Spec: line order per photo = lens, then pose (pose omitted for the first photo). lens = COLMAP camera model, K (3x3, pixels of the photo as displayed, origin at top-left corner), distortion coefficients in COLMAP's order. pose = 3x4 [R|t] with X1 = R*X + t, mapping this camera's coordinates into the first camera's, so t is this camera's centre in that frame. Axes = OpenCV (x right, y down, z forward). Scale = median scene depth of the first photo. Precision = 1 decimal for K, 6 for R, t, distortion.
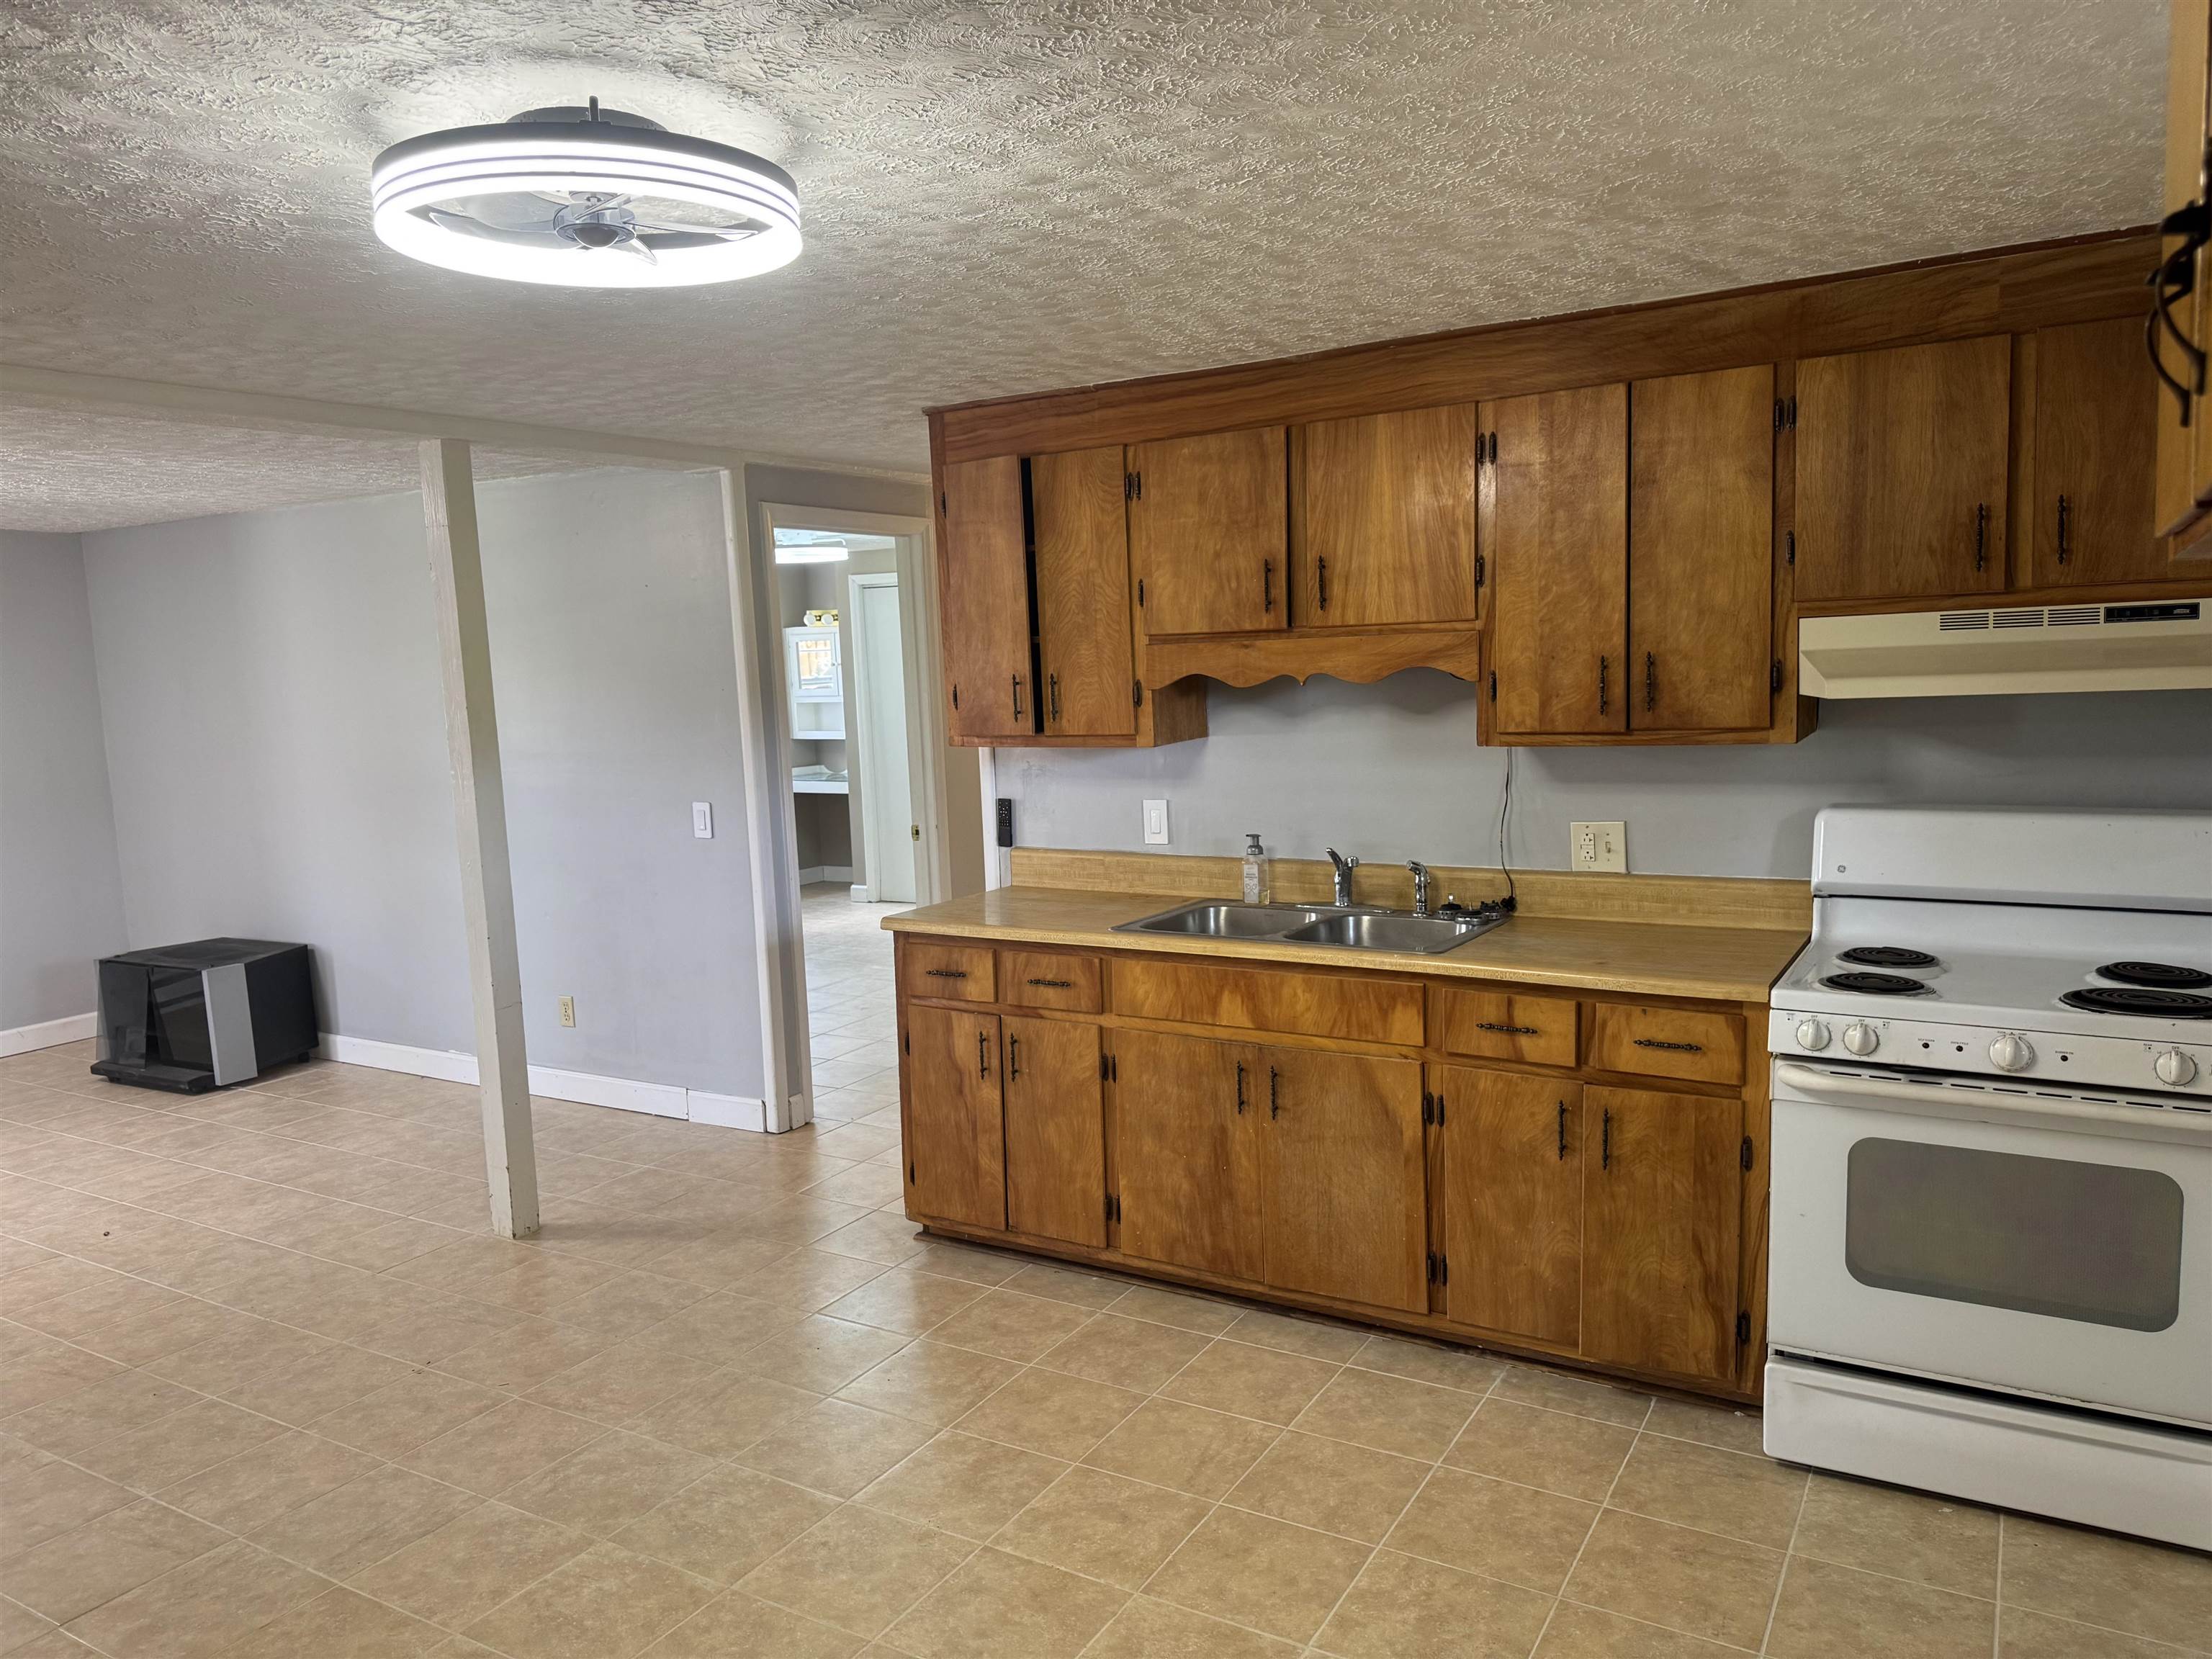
lens RADIAL K [[1564.6, 0, 1091.7], [0, 1564.6, 822.6], [0, 0, 1]] dist [0.065305, -0.068046]
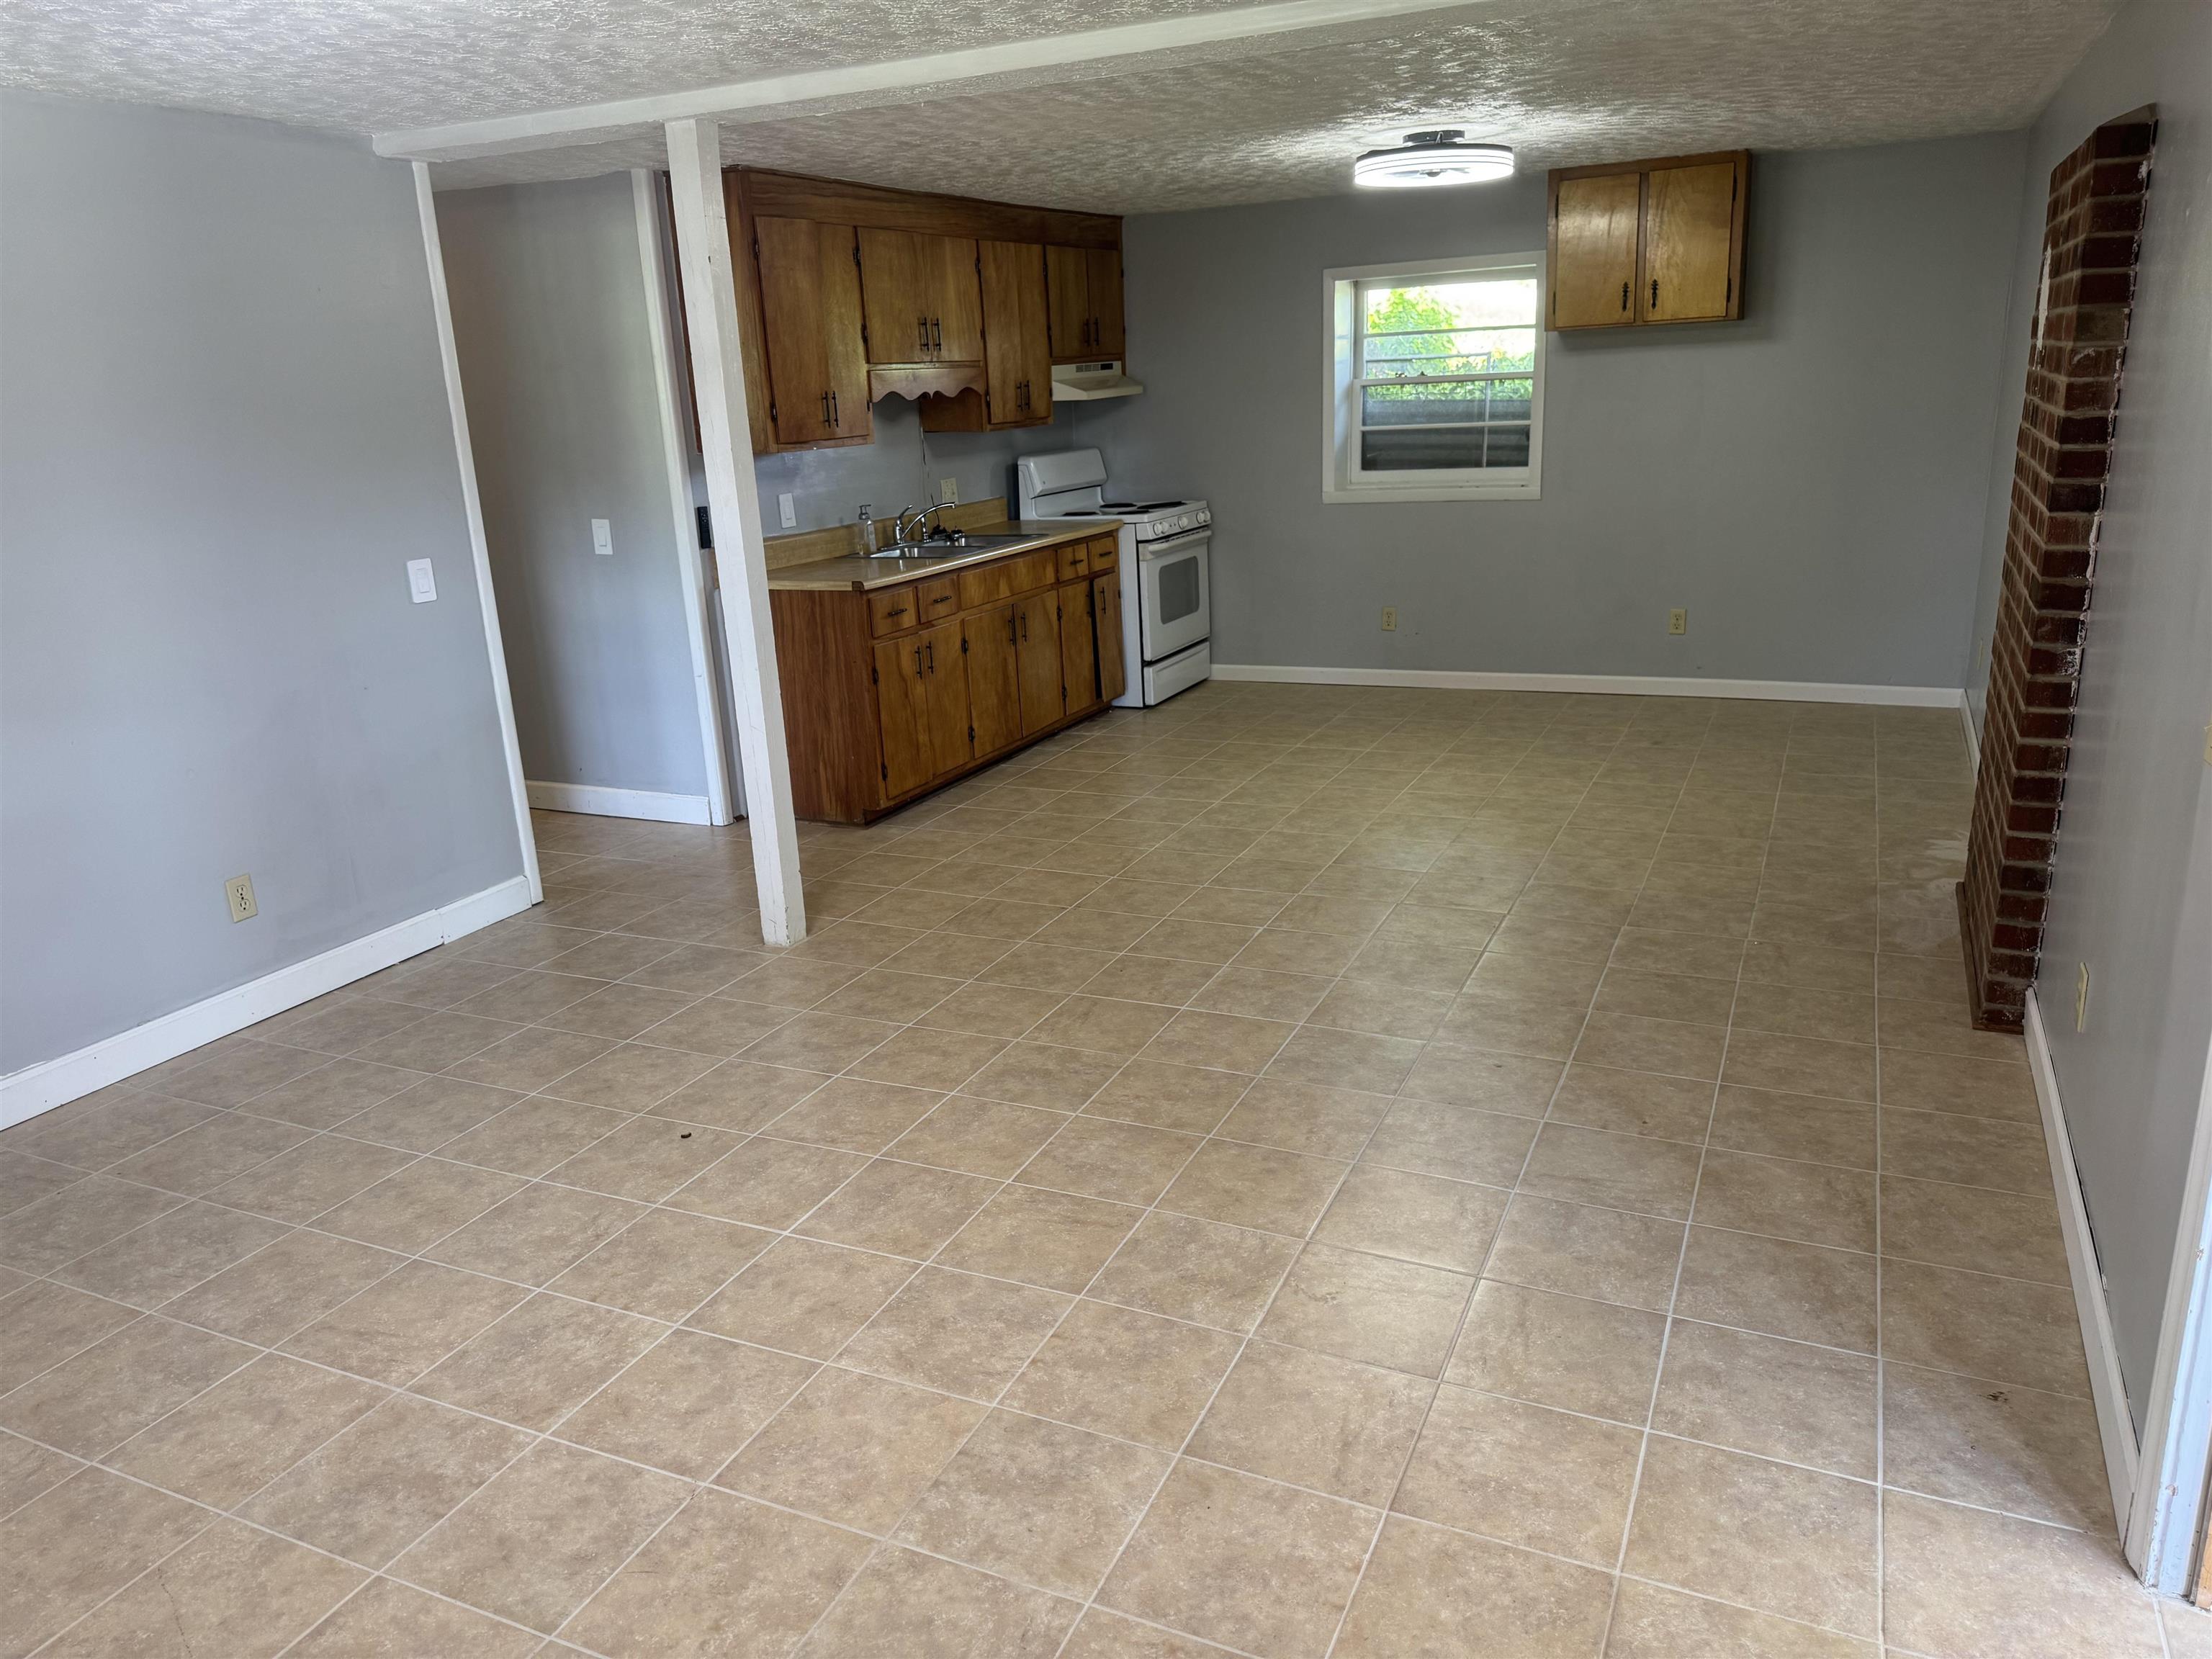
lens RADIAL K [[1564.6, 0, 1096.3], [0, 1564.6, 838.9], [0, 0, 1]] dist [0.065305, -0.068046]
pose [[-0.106941, -0.239425, 0.965007, -1.613041], [0.160214, 0.953740, 0.254385, -0.039102], [-0.981272, 0.181811, -0.063635, 1.014549]]
